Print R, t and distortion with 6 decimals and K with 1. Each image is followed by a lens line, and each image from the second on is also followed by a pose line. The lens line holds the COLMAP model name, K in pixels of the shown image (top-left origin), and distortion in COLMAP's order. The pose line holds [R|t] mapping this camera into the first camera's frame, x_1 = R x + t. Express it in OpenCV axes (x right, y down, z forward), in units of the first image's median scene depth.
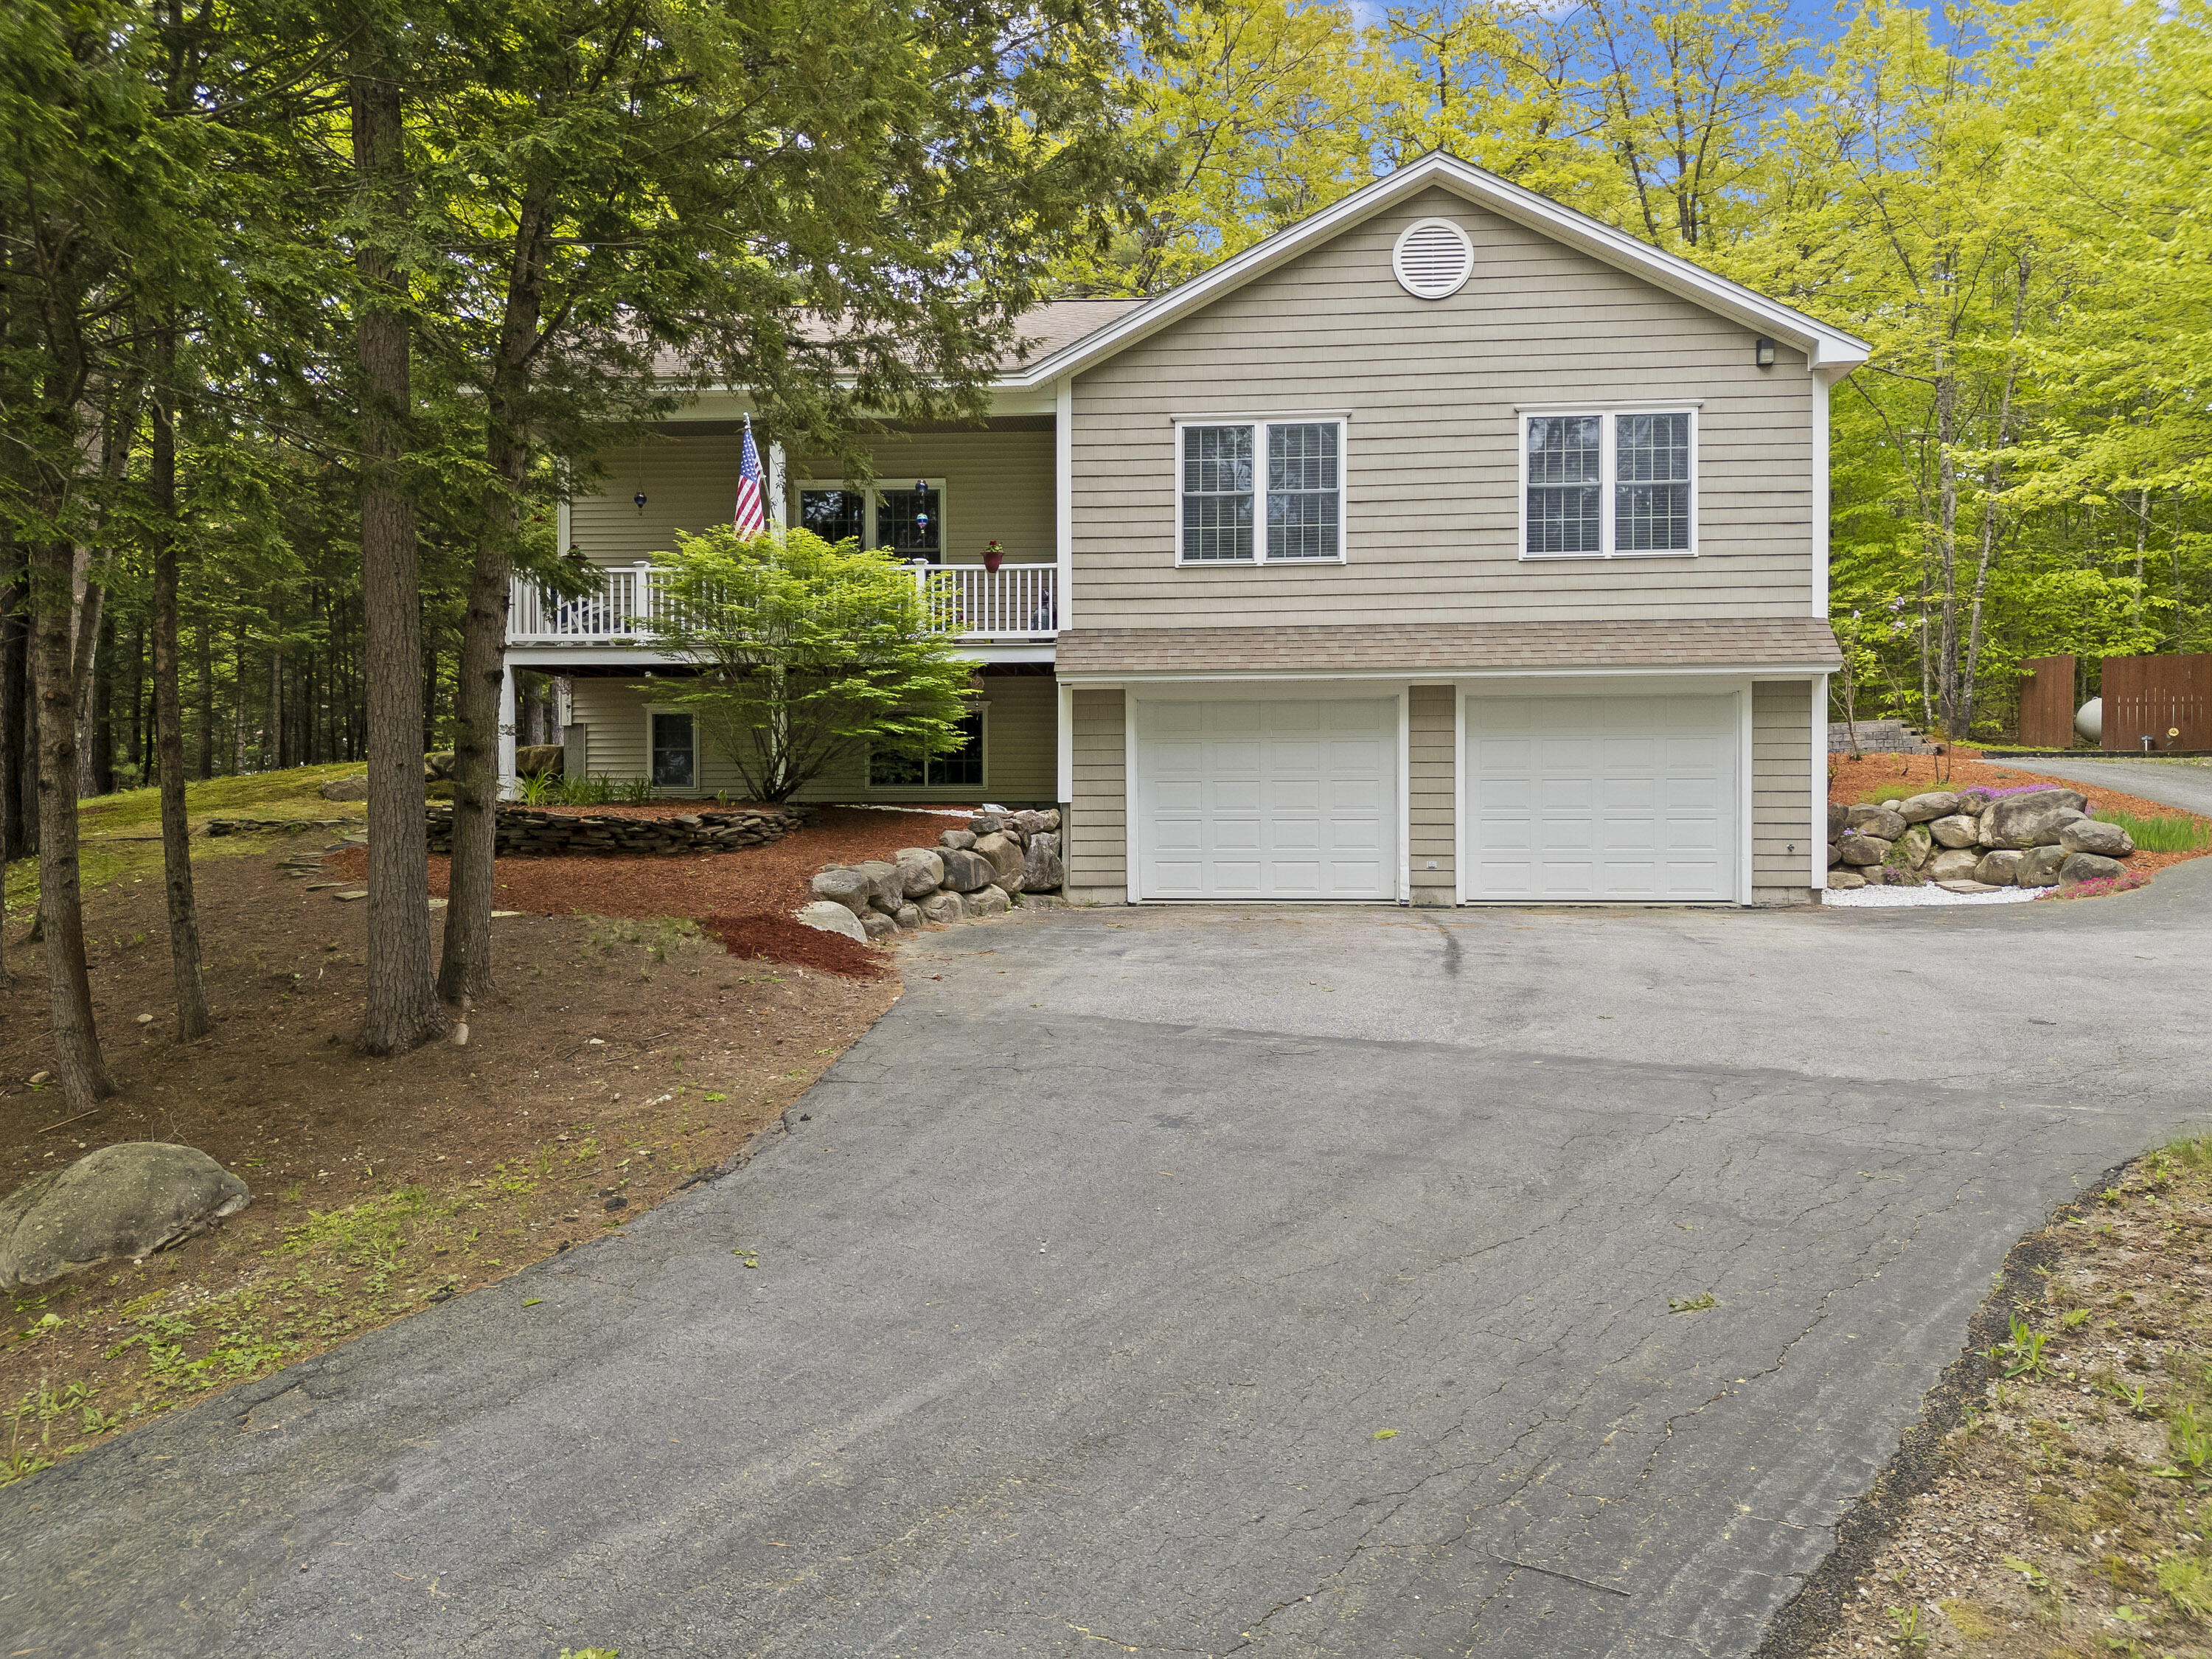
lens RADIAL K [[1563.6, 0, 1106.0], [0, 1563.6, 829.5], [0, 0, 1]] dist [0.004799, -0.002207]
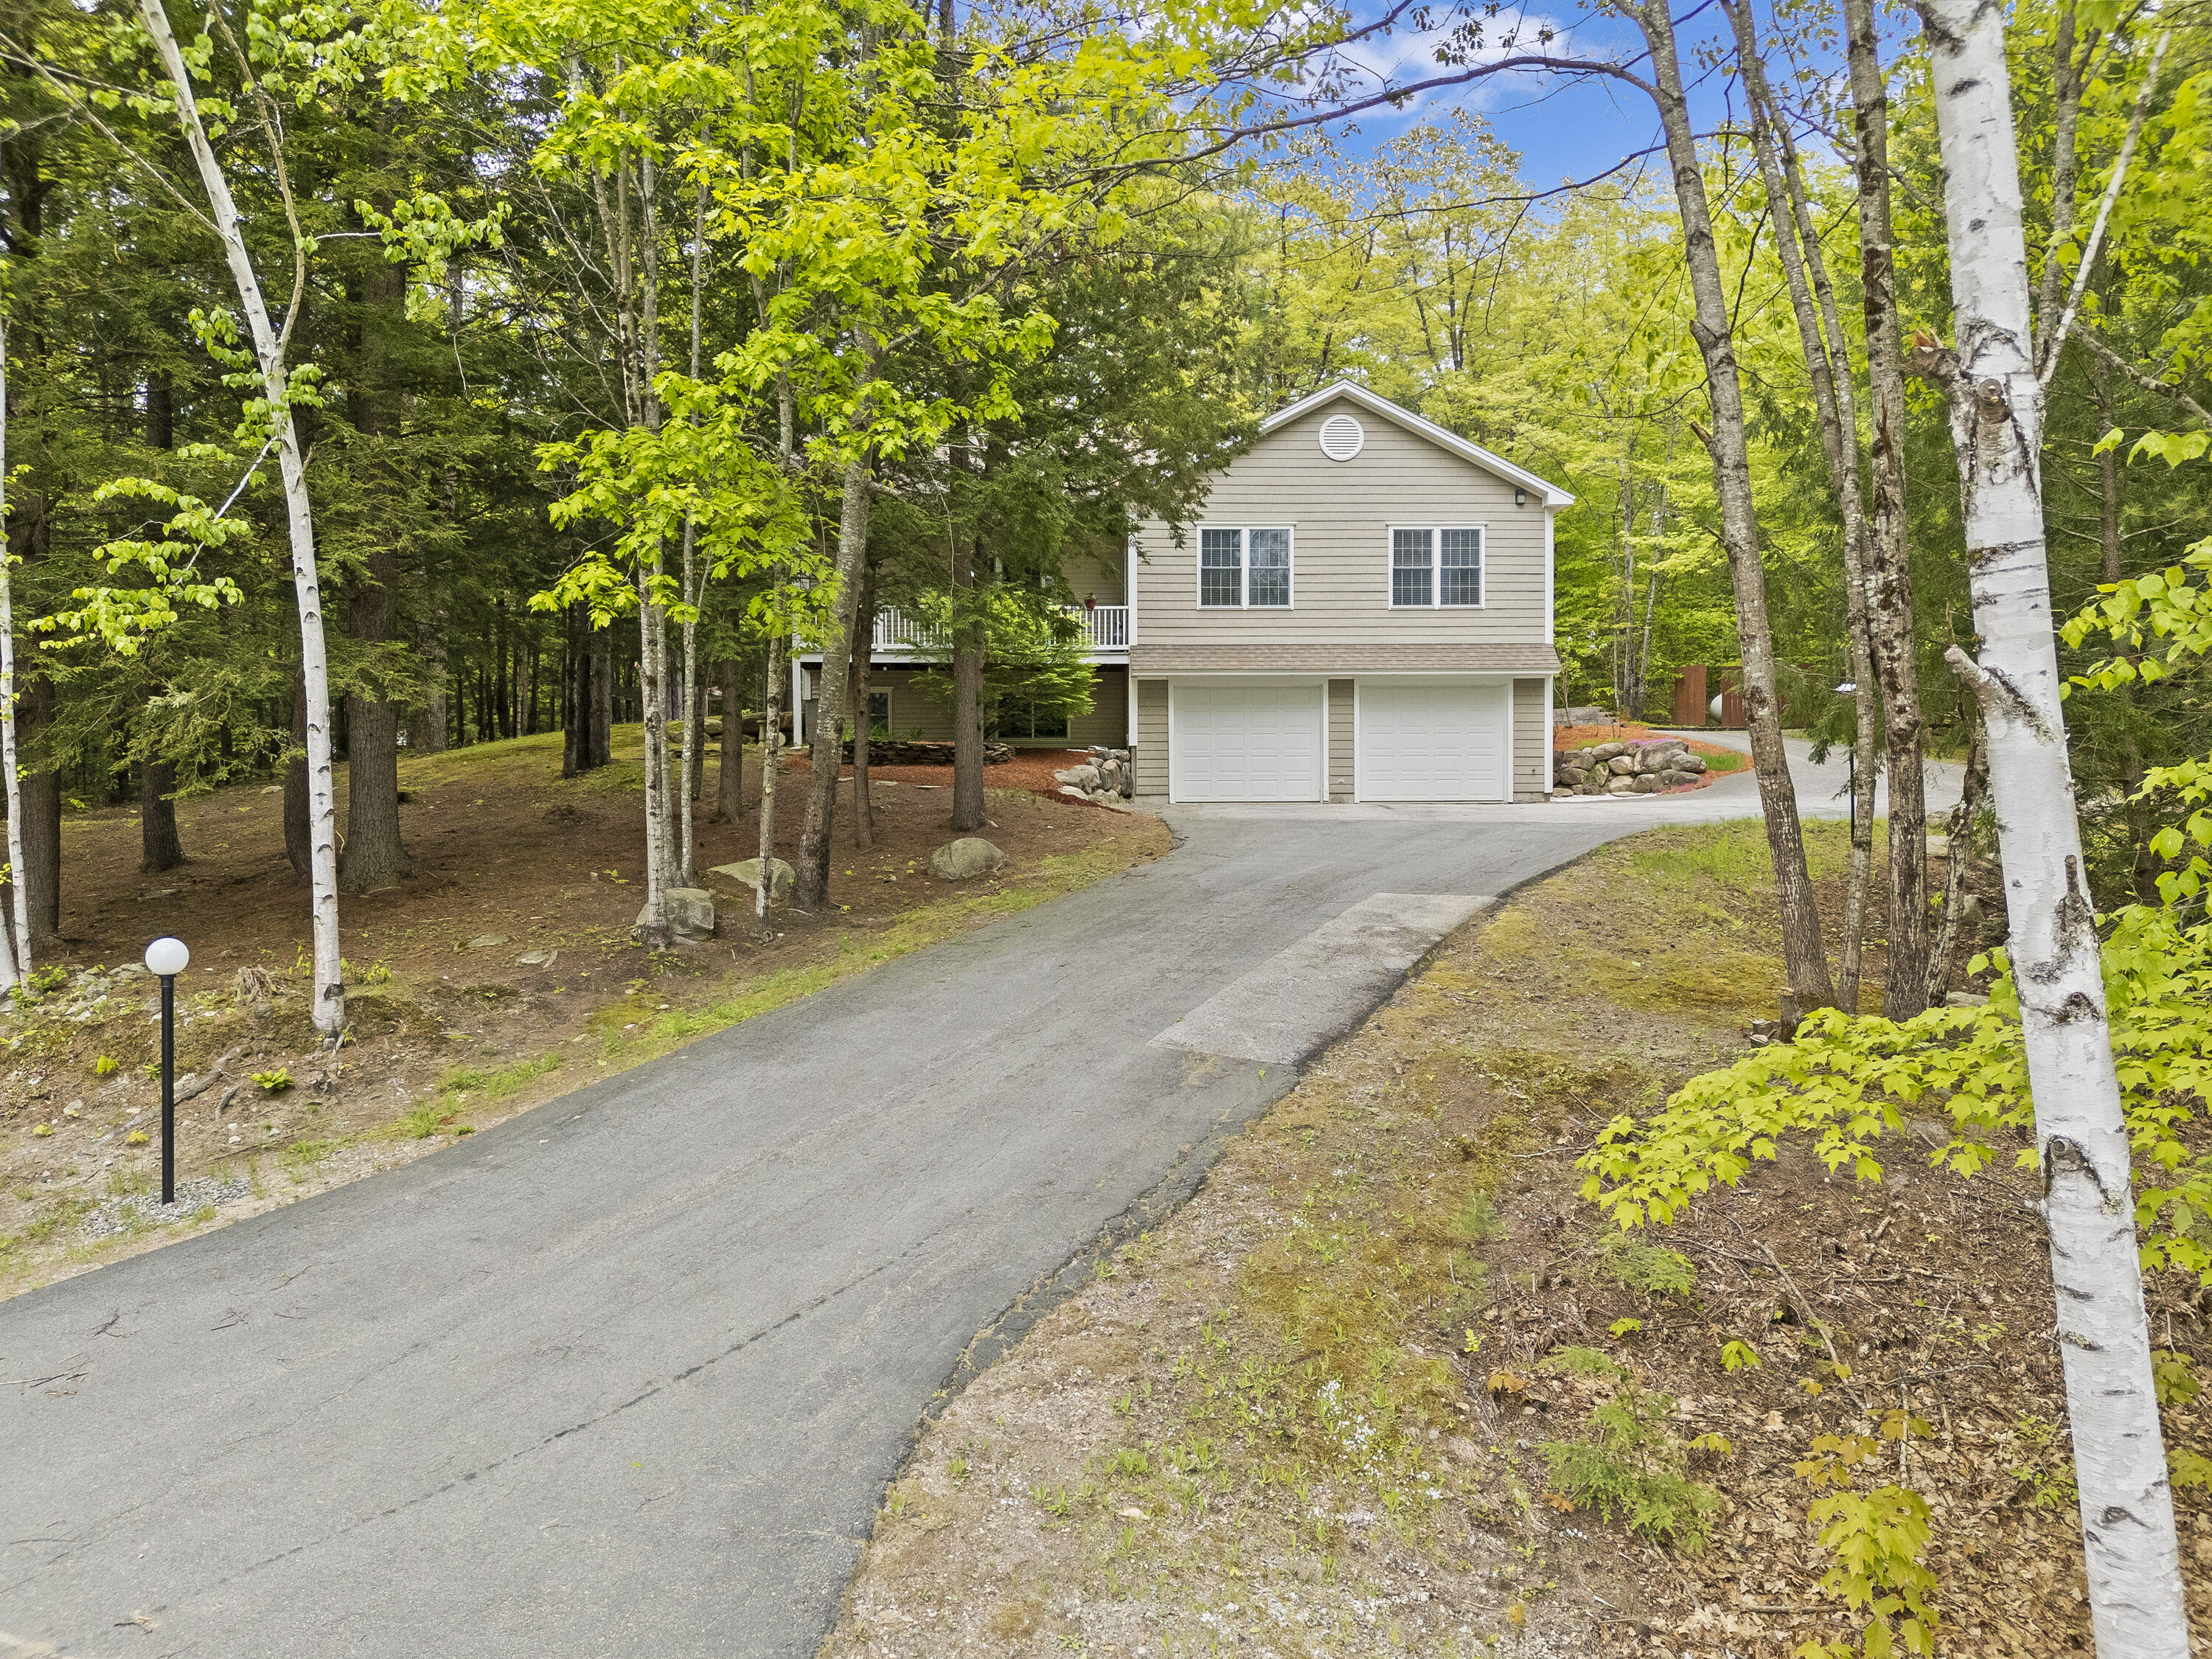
lens RADIAL K [[1511.6, 0, 1105.3], [0, 1511.6, 840.4], [0, 0, 1]] dist [0.007336, 0.002161]
pose [[0.989611, -0.006375, 0.143629, -0.299566], [0.004764, 0.999922, 0.011557, 0.068423], [-0.143692, -0.010752, 0.989564, -0.649774]]
